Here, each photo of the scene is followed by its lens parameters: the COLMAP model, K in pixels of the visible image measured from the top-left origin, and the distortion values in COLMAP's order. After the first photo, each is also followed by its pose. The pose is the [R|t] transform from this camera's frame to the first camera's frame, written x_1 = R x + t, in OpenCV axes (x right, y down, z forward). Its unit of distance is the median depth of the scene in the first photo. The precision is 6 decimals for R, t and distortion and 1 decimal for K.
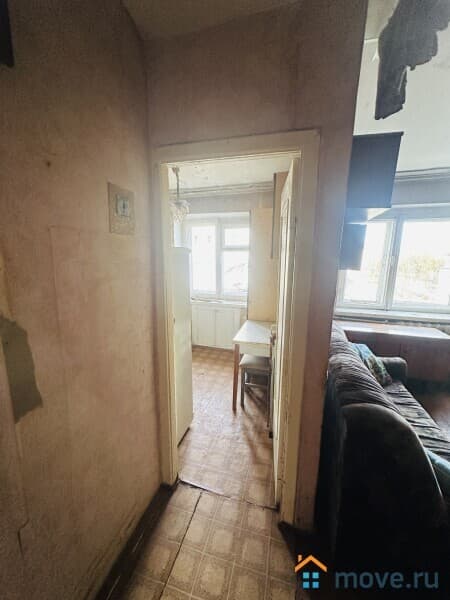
lens RADIAL K [[239.4, 0, 223.8], [0, 239.4, 300.7], [0, 0, 1]] dist [-0.002271, 0.000476]
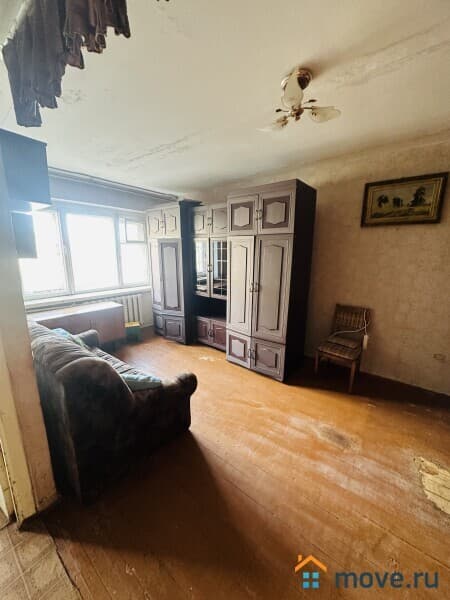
lens RADIAL K [[239.4, 0, 226.3], [0, 239.4, 300.5], [0, 0, 1]] dist [-0.002271, 0.000476]
pose [[0.372705, -0.198588, 0.906451, -0.124617], [0.160619, 0.975894, 0.147760, 0.035033], [-0.913943, 0.090523, 0.395618, -0.179828]]
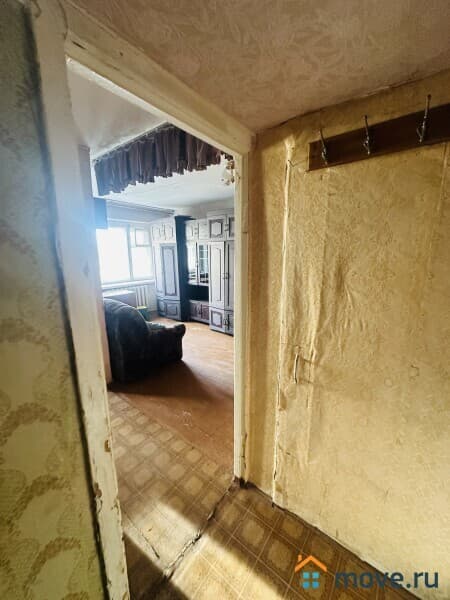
lens RADIAL K [[239.4, 0, 225.1], [0, 239.4, 300.0], [0, 0, 1]] dist [-0.002271, 0.000476]
pose [[0.371903, -0.202835, 0.905840, -0.855889], [0.175331, 0.973620, 0.146028, 0.107106], [-0.911563, 0.104514, 0.397656, -0.685687]]
